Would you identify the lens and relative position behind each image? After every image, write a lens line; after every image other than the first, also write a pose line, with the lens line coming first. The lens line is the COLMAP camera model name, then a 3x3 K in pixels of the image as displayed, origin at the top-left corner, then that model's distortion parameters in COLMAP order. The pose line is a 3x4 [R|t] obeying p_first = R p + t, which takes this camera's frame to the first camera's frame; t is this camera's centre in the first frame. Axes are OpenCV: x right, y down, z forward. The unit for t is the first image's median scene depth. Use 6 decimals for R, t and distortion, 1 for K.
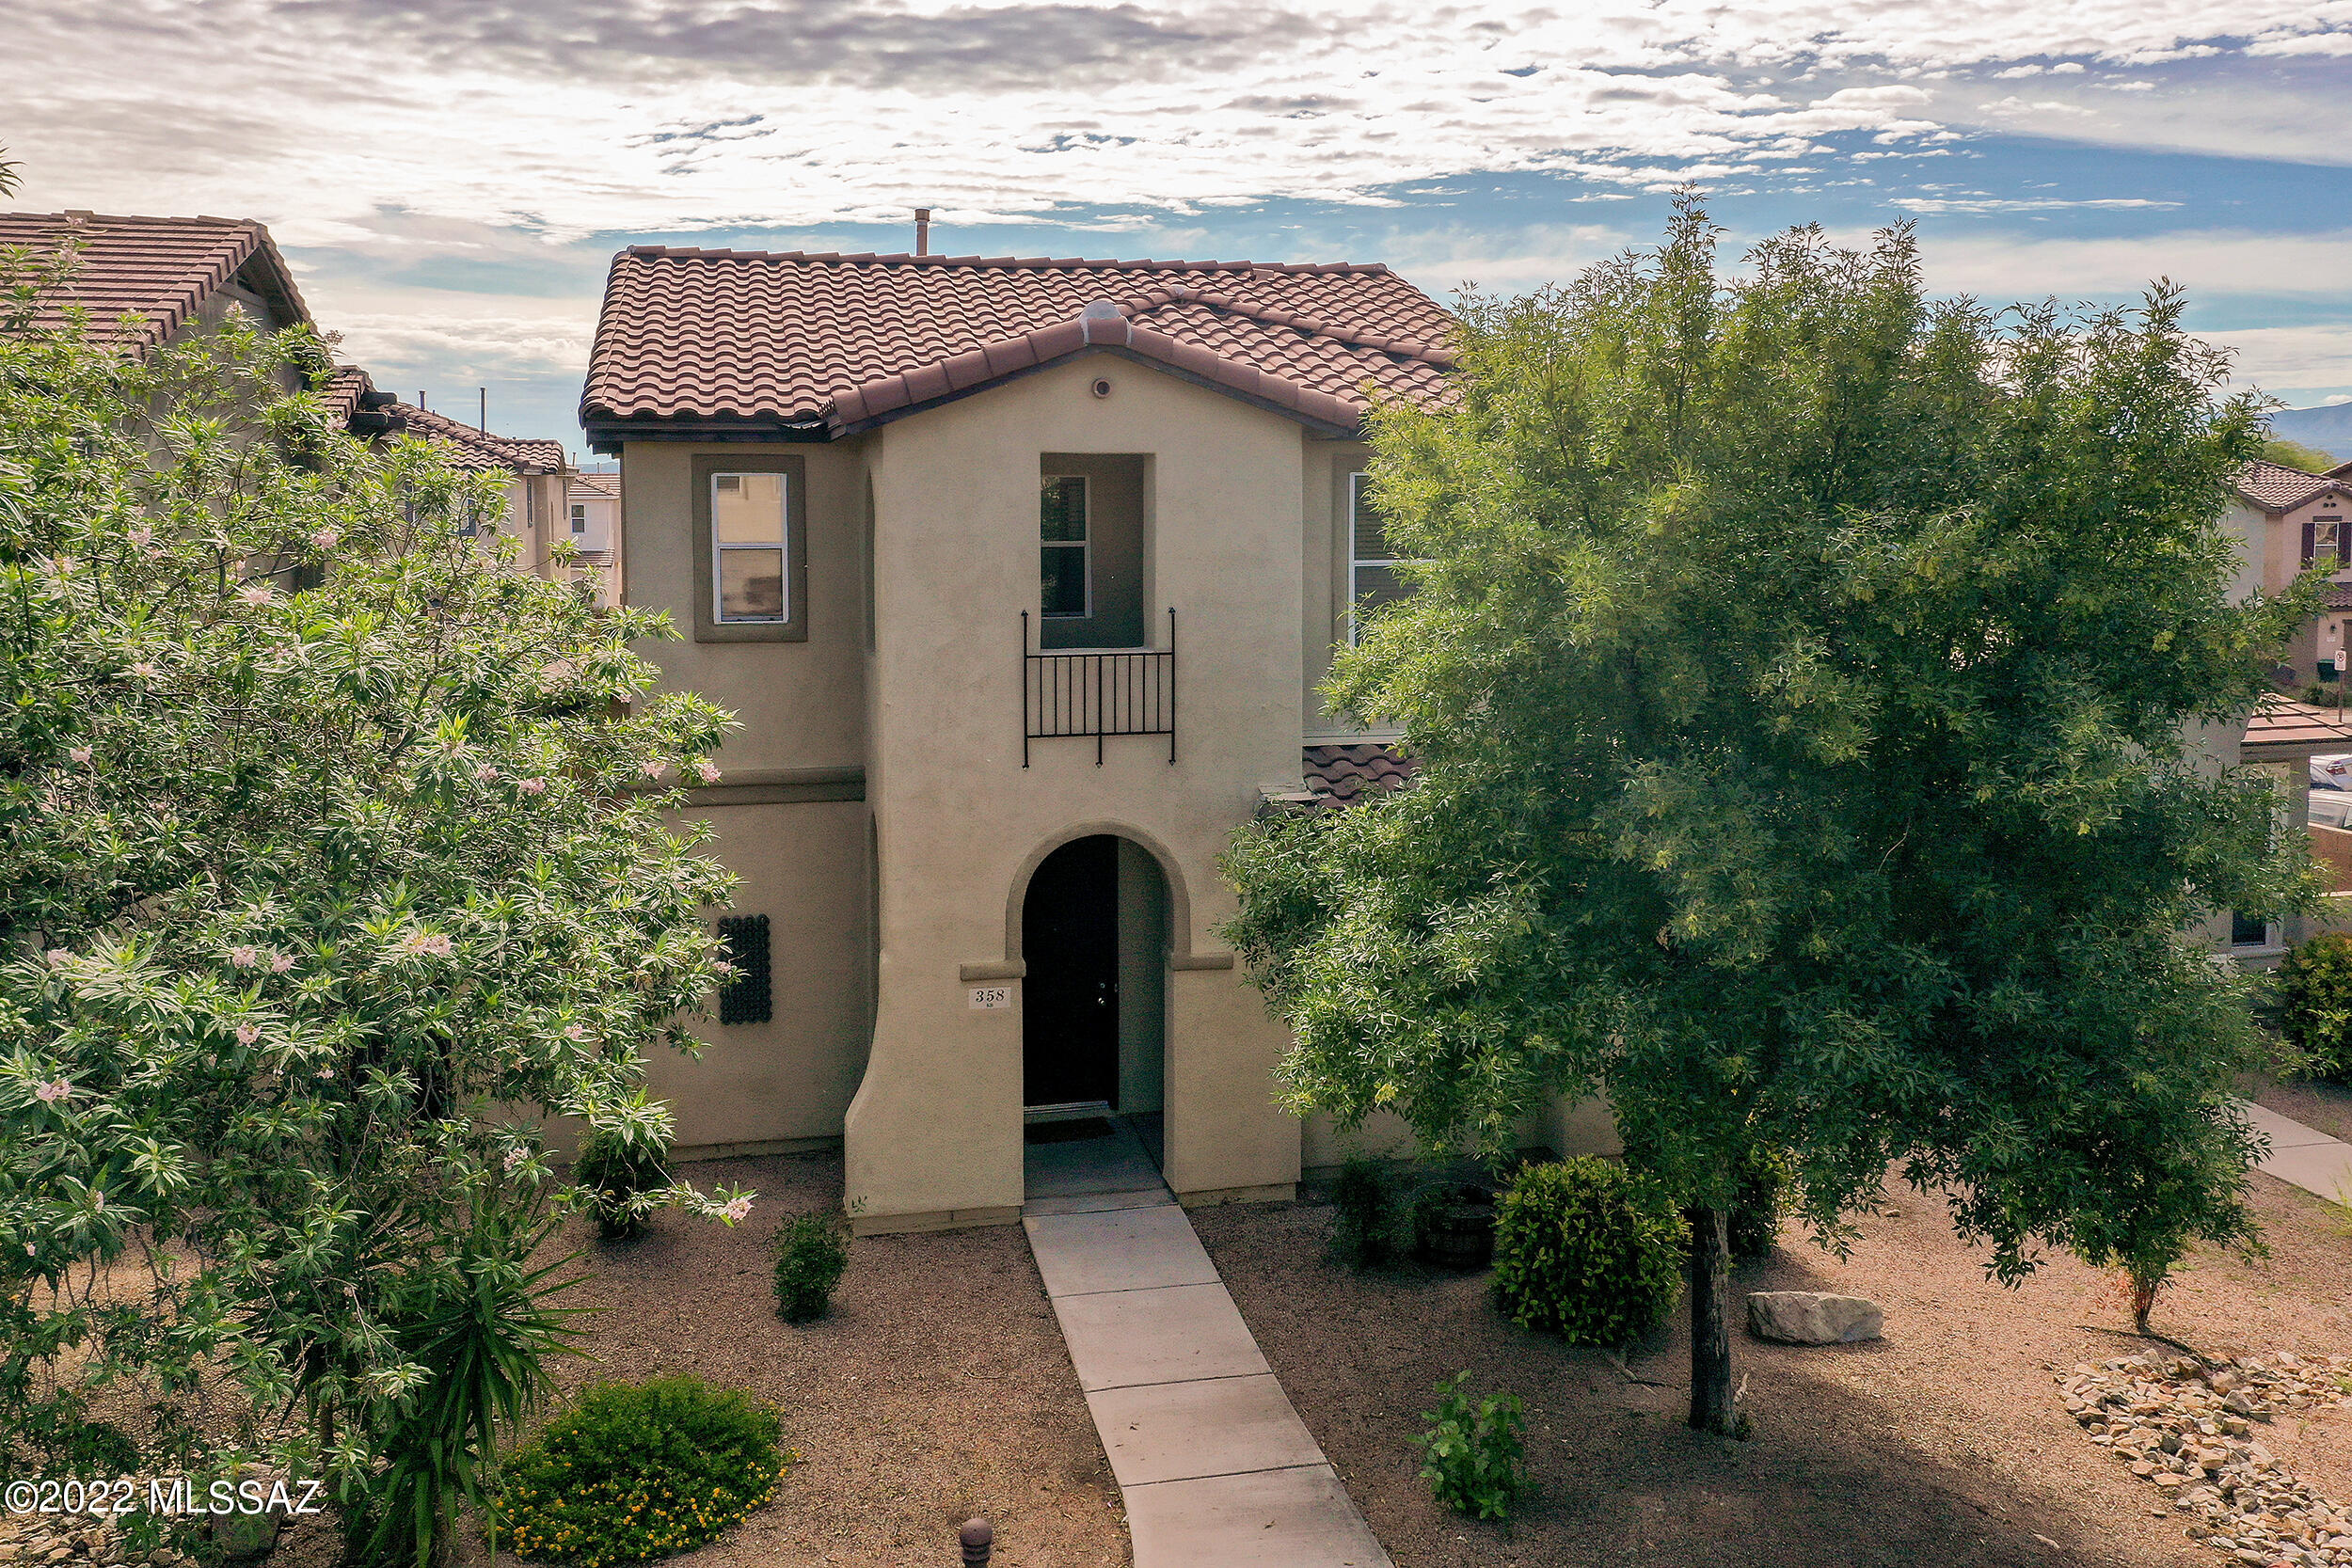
lens RADIAL K [[1967.6, 0, 1171.6], [0, 1967.6, 673.8], [0, 0, 1]] dist [-0.004388, 0.000342]
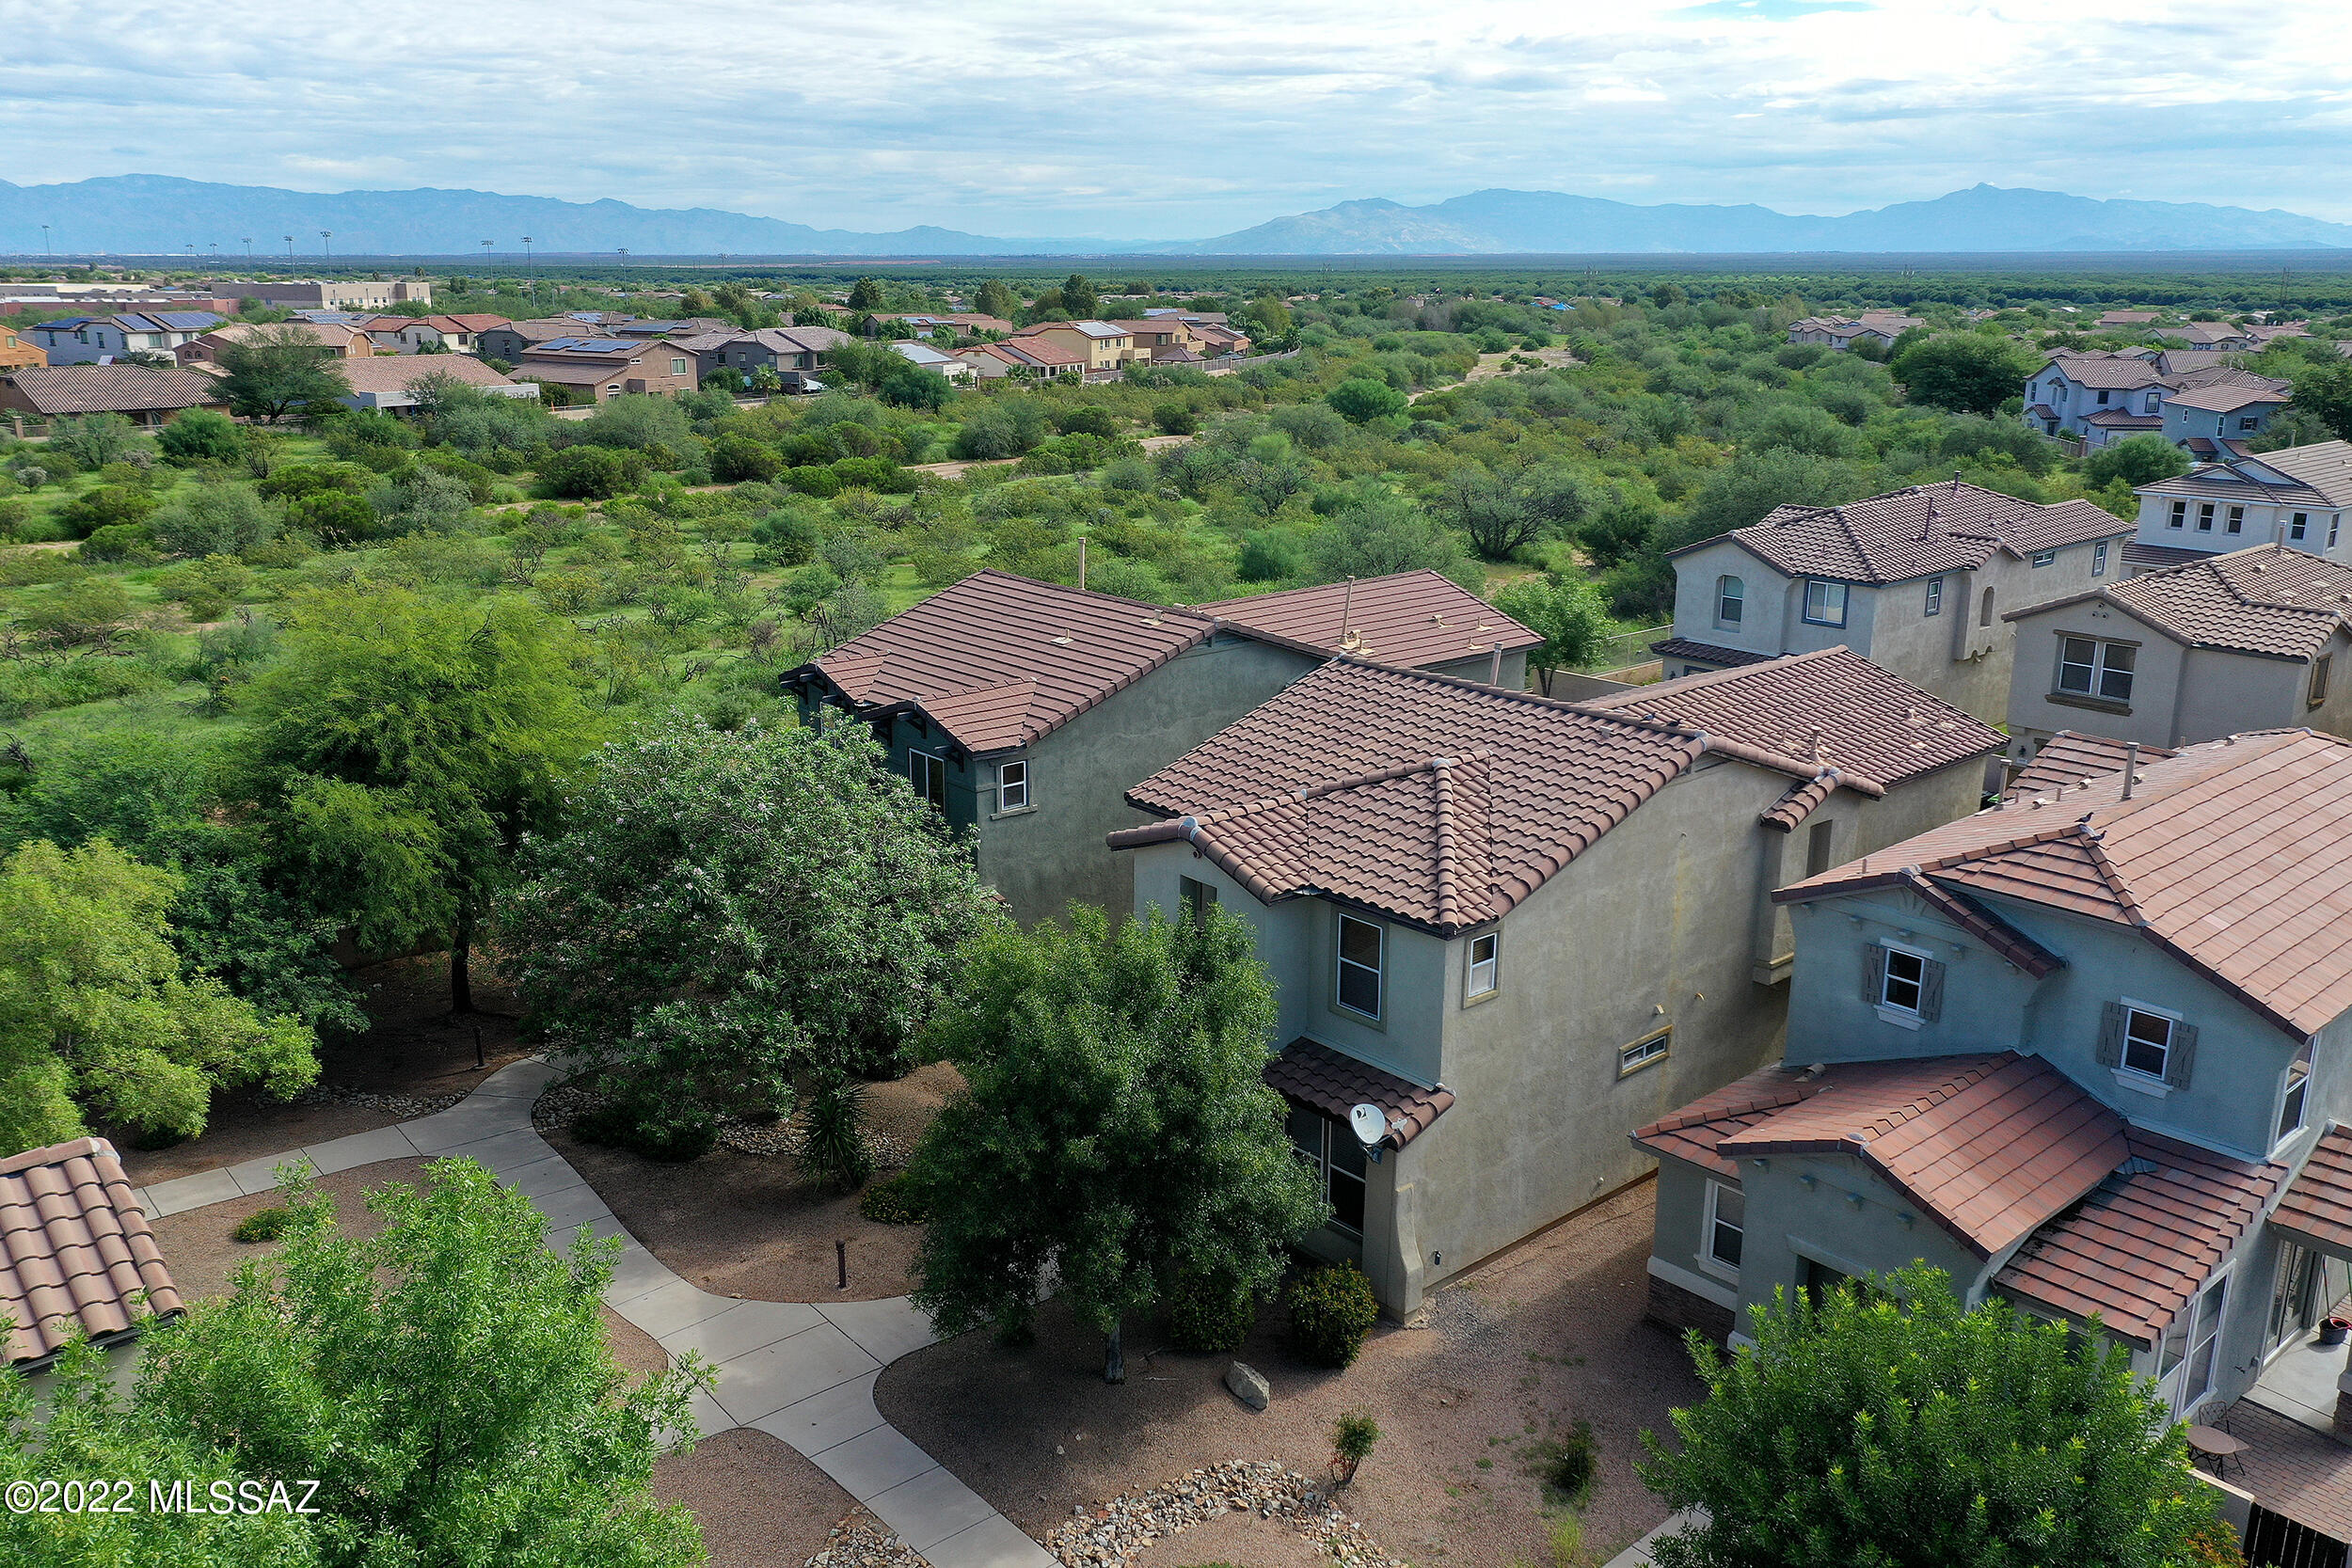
lens RADIAL K [[1864.2, 0, 1182.2], [0, 1864.2, 783.1], [0, 0, 1]] dist [0.002881, 0.004240]
pose [[0.481177, 0.238547, -0.843543, 1.583163], [-0.085002, 0.970425, 0.225942, -0.670611], [0.872493, -0.037016, 0.487223, -0.051832]]
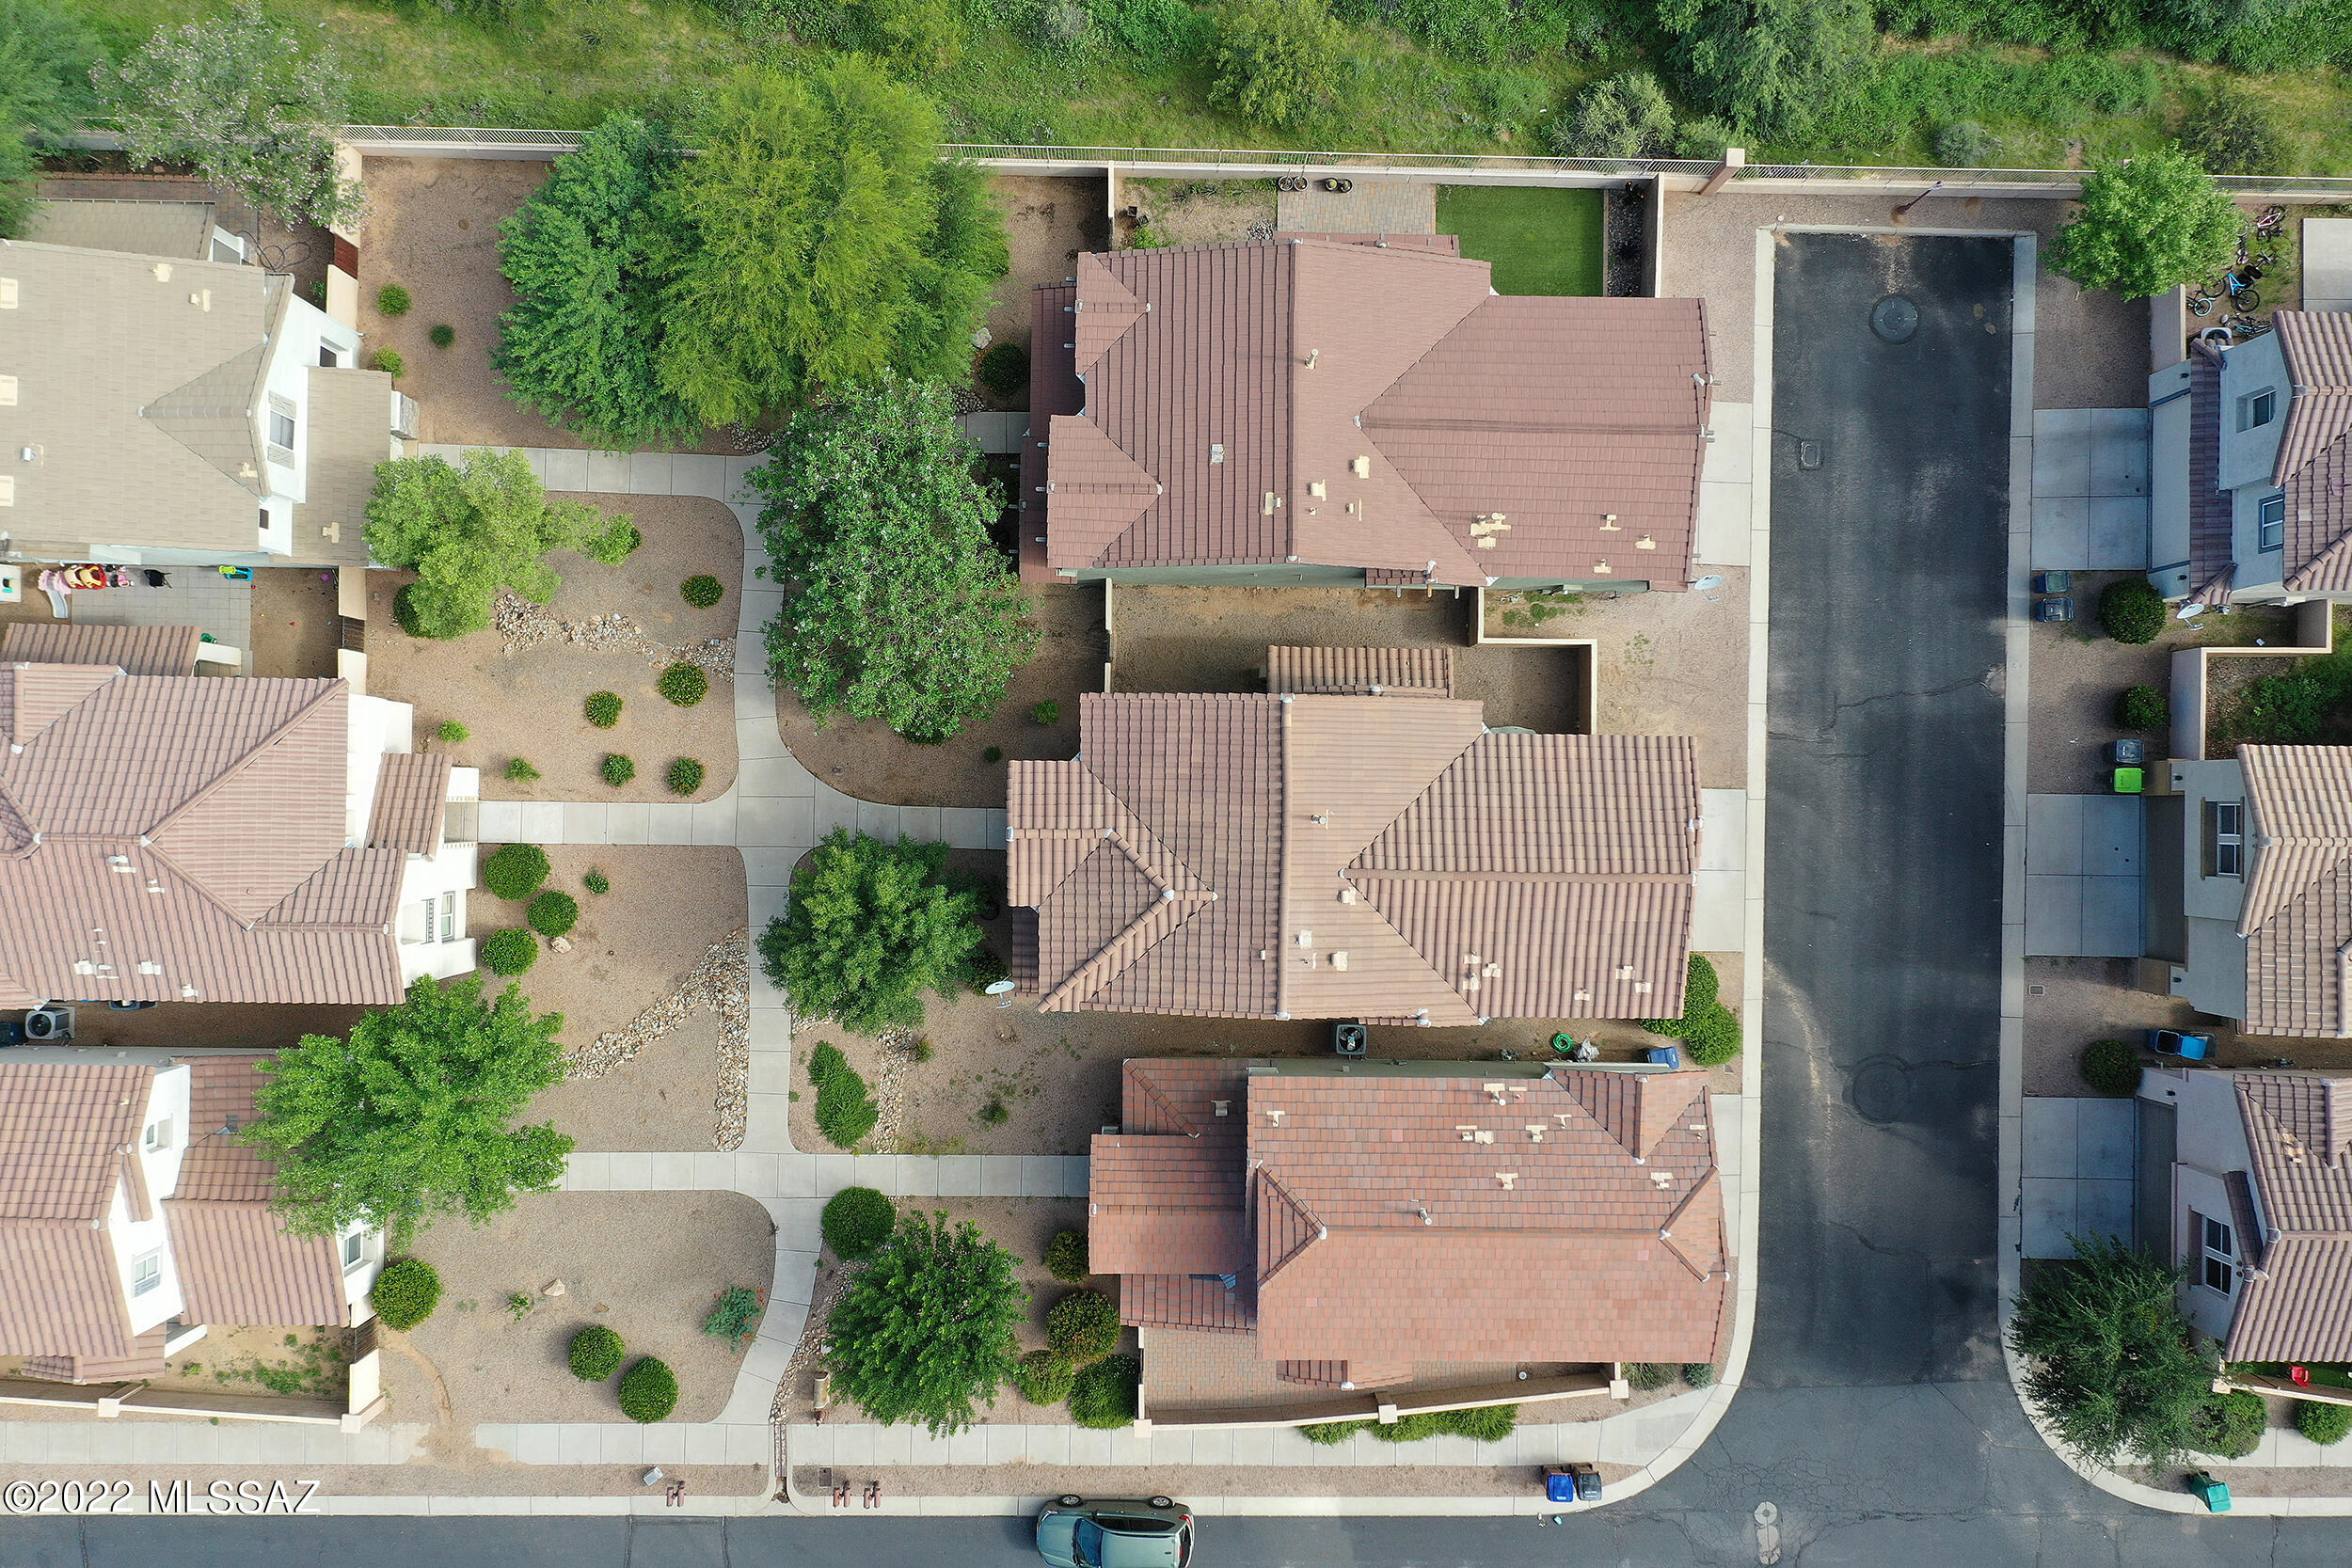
lens RADIAL K [[1836.9, 0, 1181.3], [0, 1836.9, 775.8], [0, 0, 1]] dist [0.003253, 0.005902]
pose [[-0.235069, 0.971972, -0.003495, -0.167926], [-0.099189, -0.020411, 0.994859, -3.342909], [0.966904, 0.234207, 0.101207, 0.826684]]
